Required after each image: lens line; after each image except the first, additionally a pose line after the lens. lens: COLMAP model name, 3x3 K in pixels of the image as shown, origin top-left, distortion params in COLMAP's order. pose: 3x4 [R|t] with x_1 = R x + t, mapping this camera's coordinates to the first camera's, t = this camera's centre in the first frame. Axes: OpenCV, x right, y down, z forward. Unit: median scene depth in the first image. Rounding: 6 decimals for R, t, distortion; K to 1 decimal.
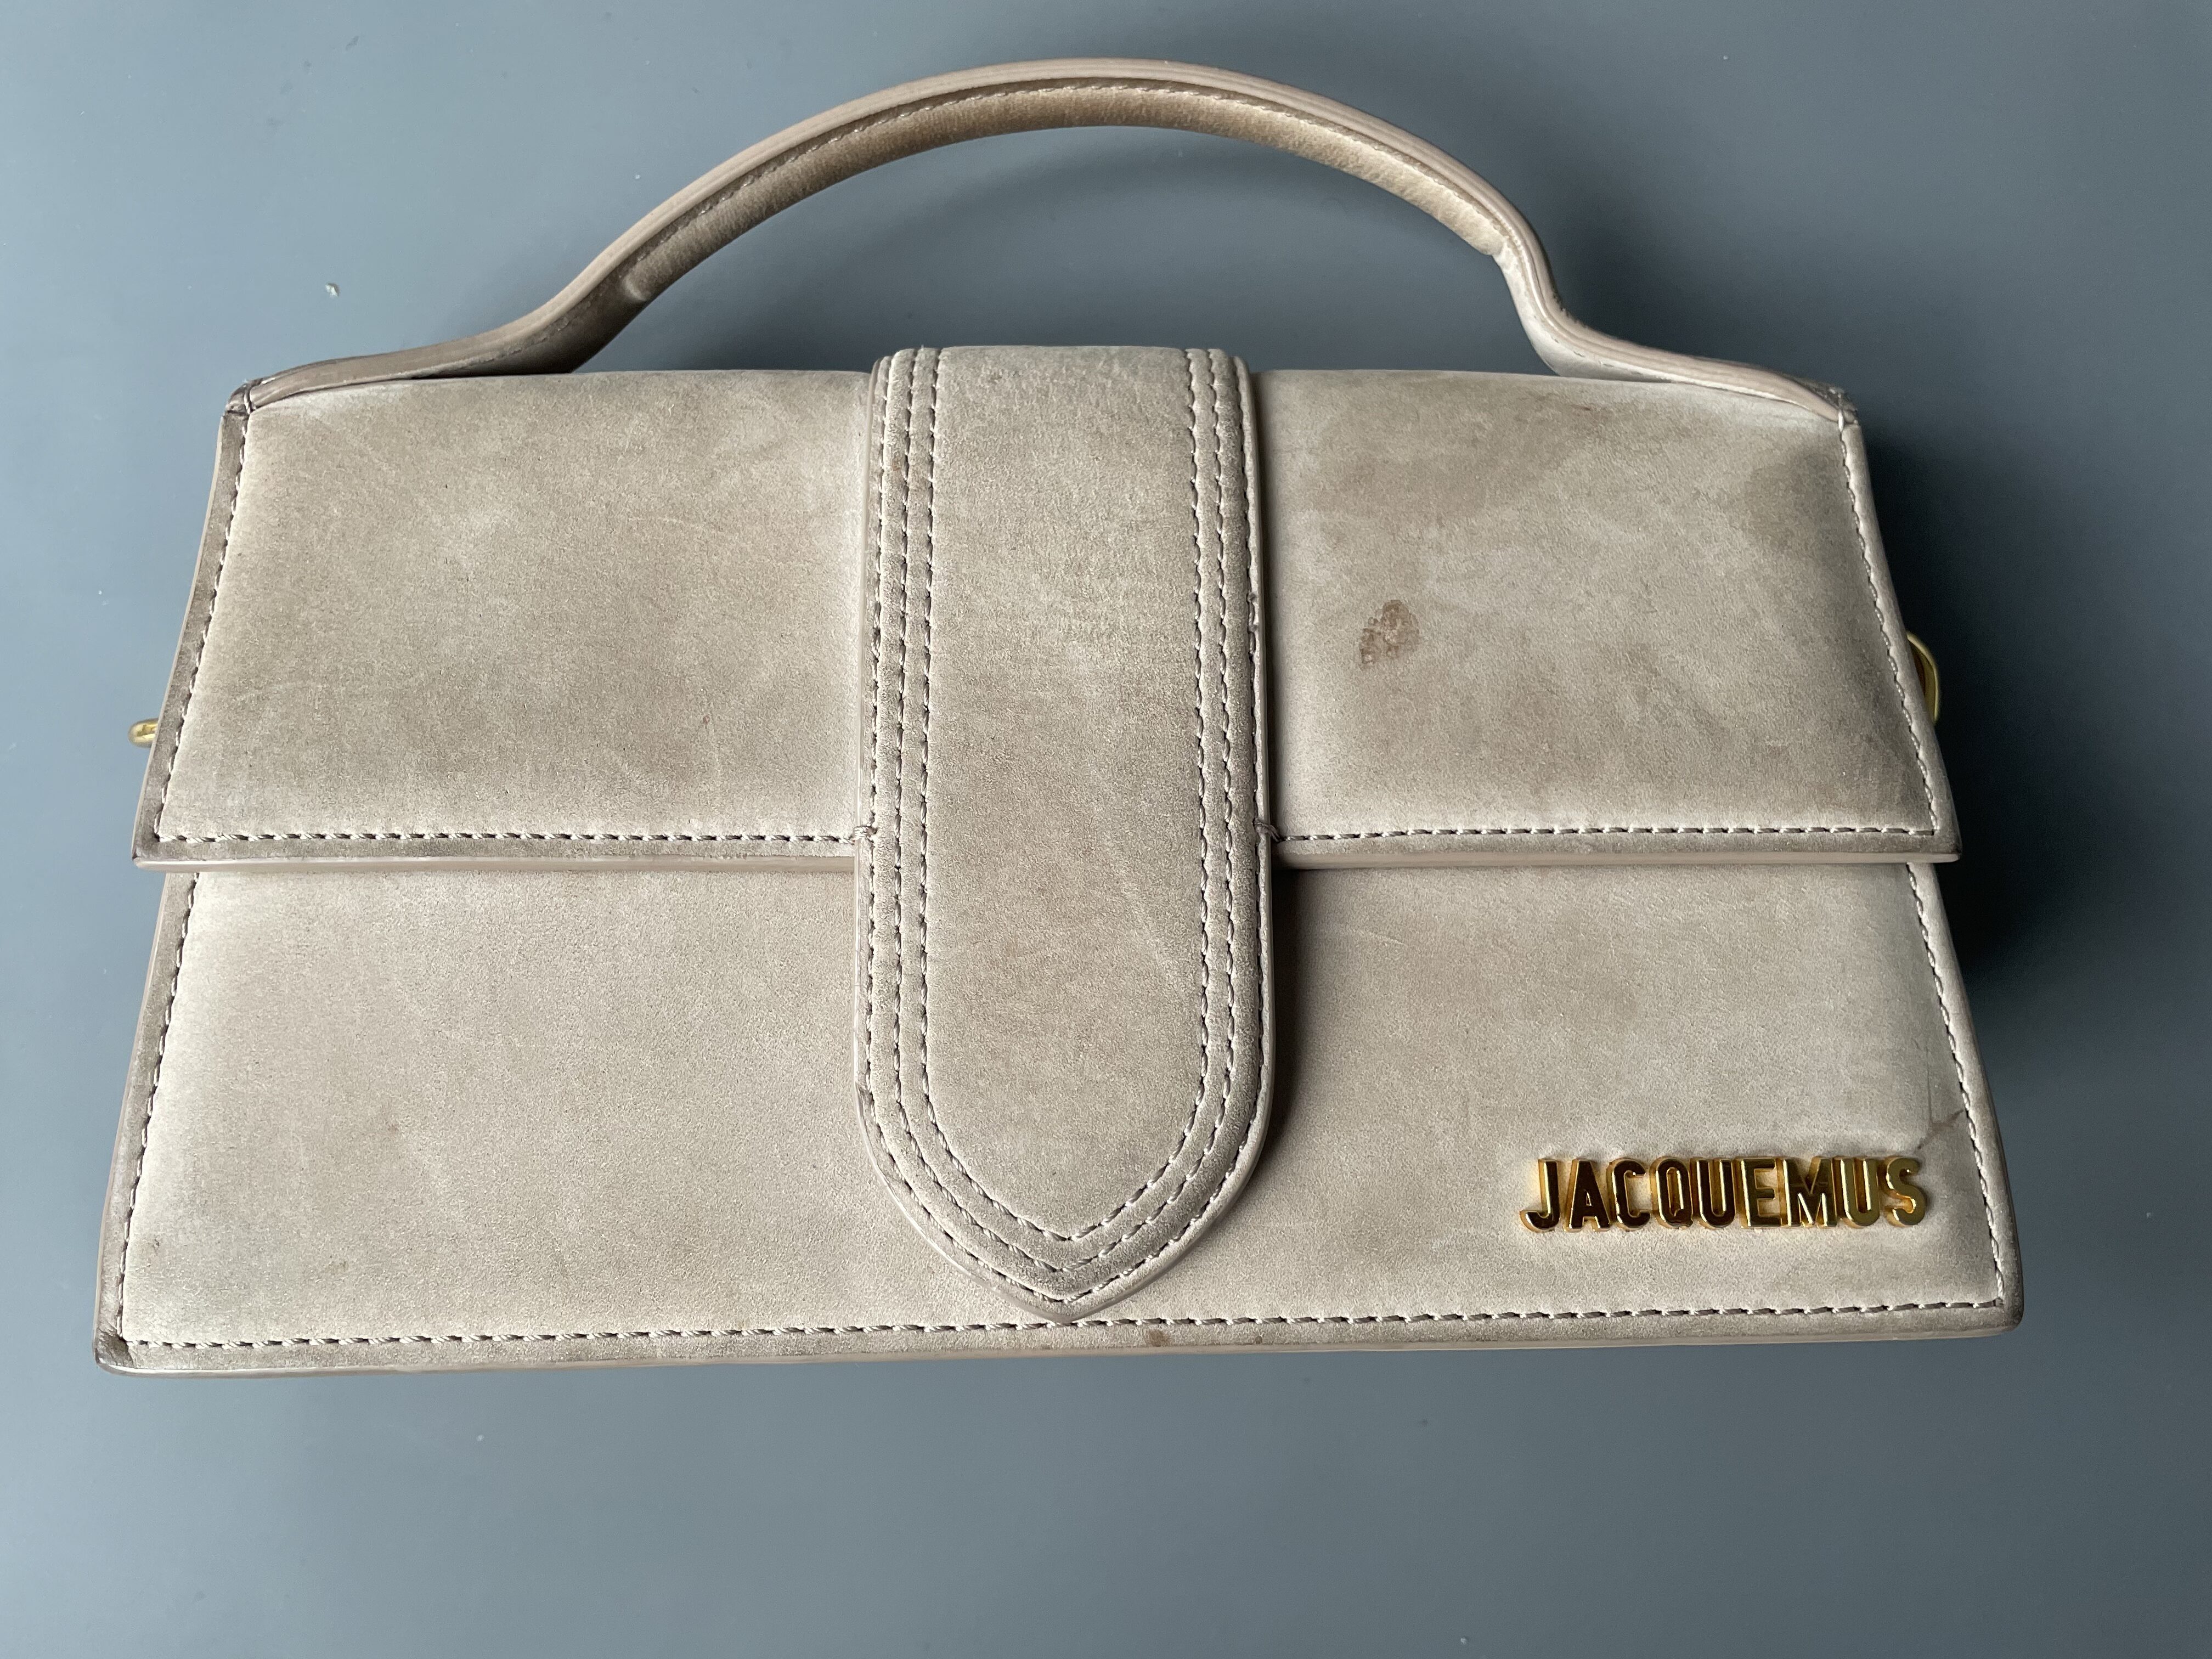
lens RADIAL K [[1914.8, 0, 1144.5], [0, 1914.8, 792.5], [0, 0, 1]] dist [-0.008549, 0.003184]
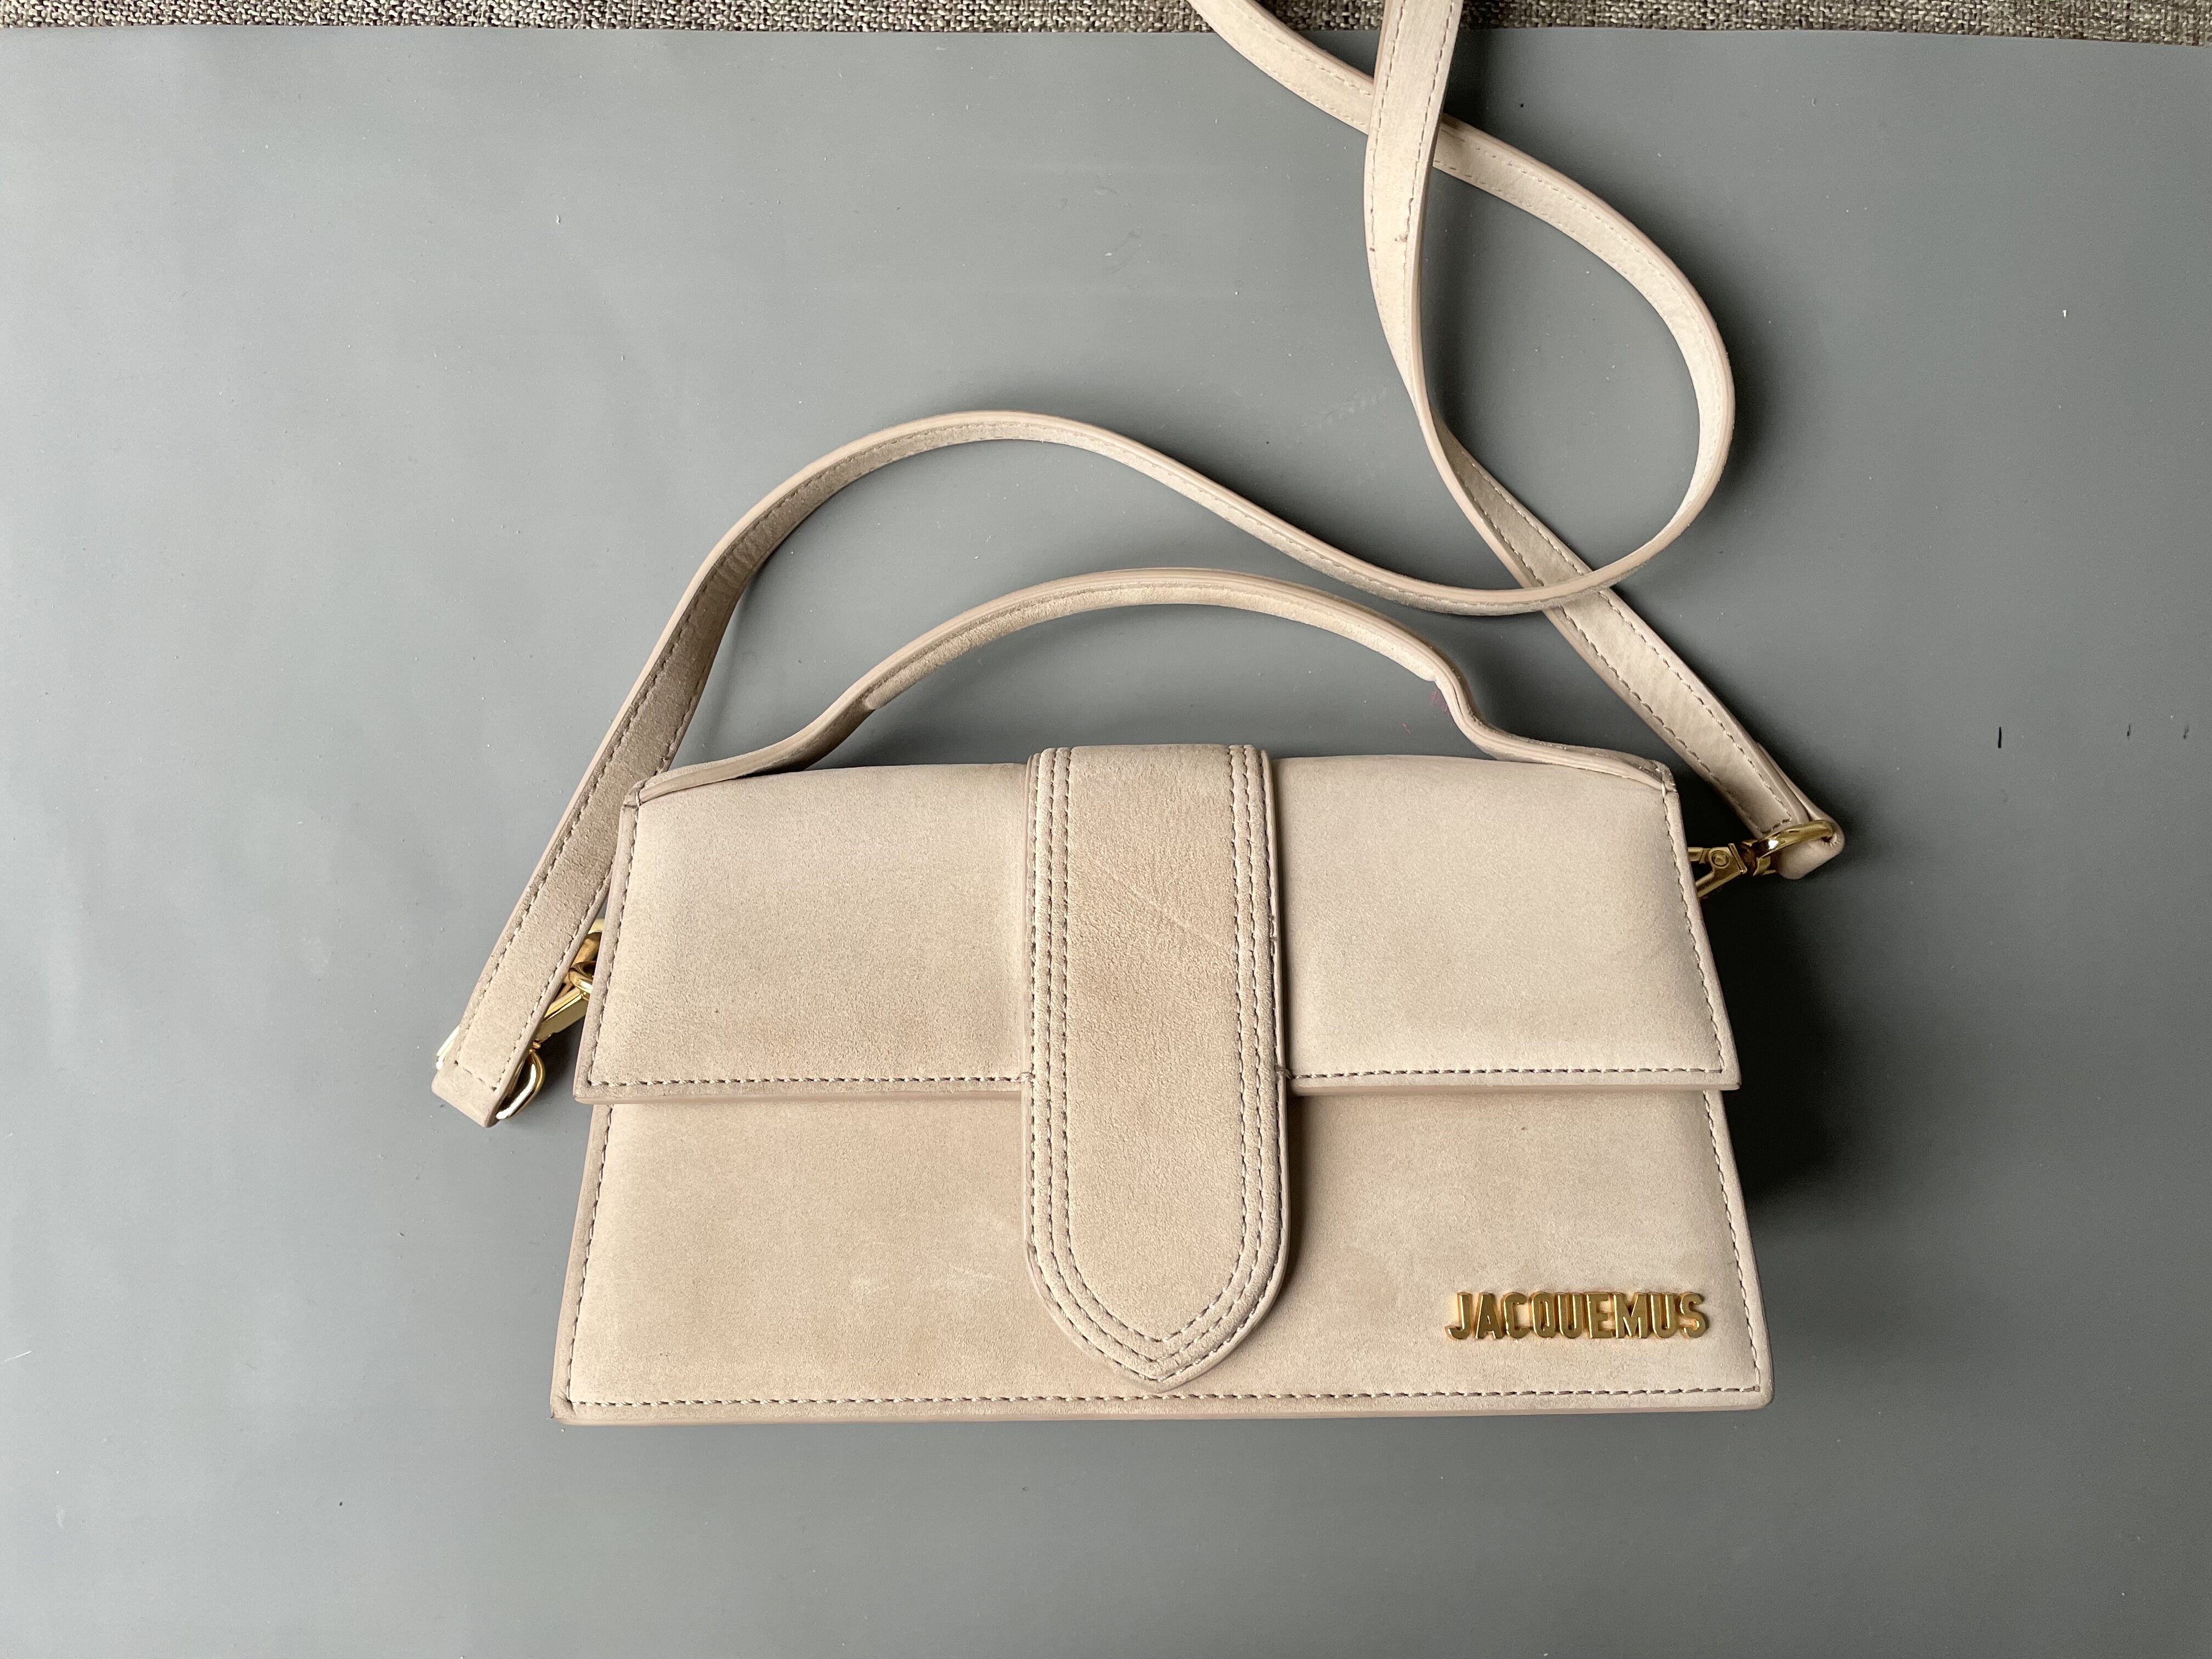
lens RADIAL K [[1654.4, 0, 1109.8], [0, 1654.4, 829.1], [0, 0, 1]] dist [0.006912, -0.002888]
pose [[0.999287, -0.002593, -0.037658, -0.027871], [0.000596, 0.998597, -0.052945, -0.114756], [0.037742, 0.052885, 0.997887, -0.383186]]
